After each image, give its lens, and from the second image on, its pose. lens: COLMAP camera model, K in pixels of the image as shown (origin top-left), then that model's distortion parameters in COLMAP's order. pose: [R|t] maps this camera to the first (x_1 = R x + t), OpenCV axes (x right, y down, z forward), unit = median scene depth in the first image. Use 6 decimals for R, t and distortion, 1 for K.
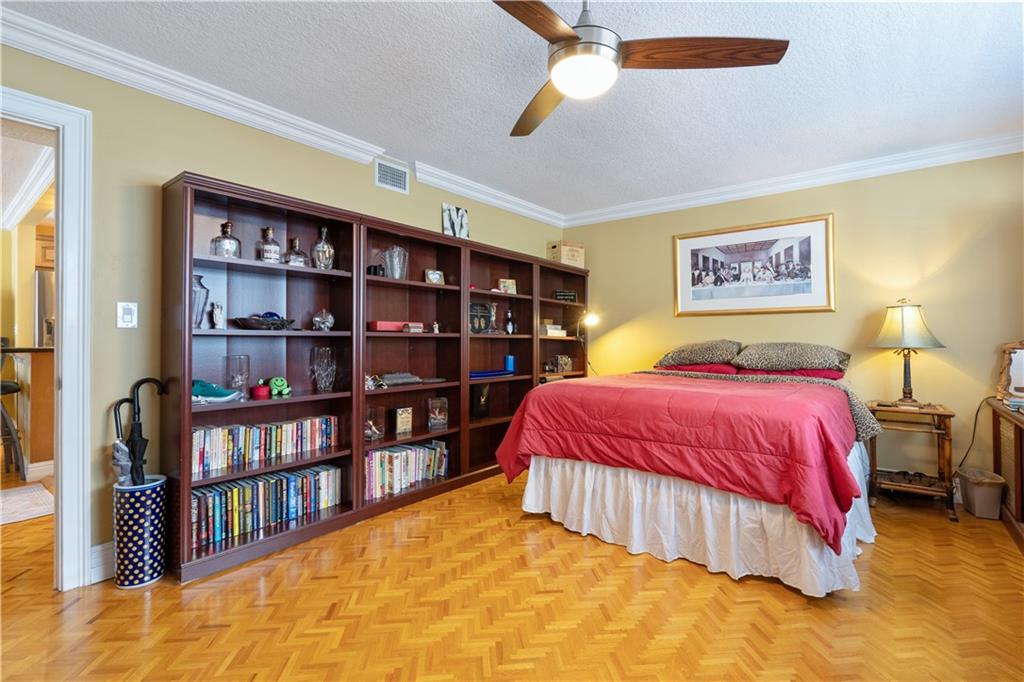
lens RADIAL K [[473.0, 0, 511.9], [0, 473.0, 332.9], [0, 0, 1]] dist [0.001713, -0.000110]
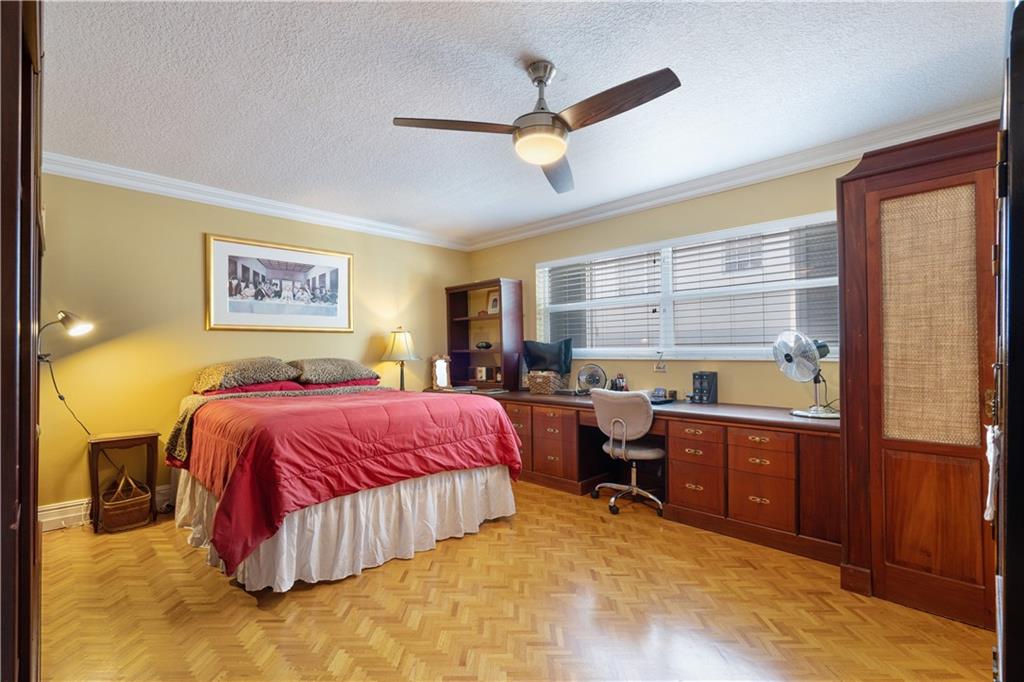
lens RADIAL K [[473.0, 0, 511.9], [0, 473.0, 349.7], [0, 0, 1]] dist [0.001713, -0.000110]
pose [[0.127383, 0.003234, 0.991848, -0.492917], [-0.002912, 0.999992, -0.002886, 0.001702], [-0.991849, -0.002521, 0.127391, 0.416655]]
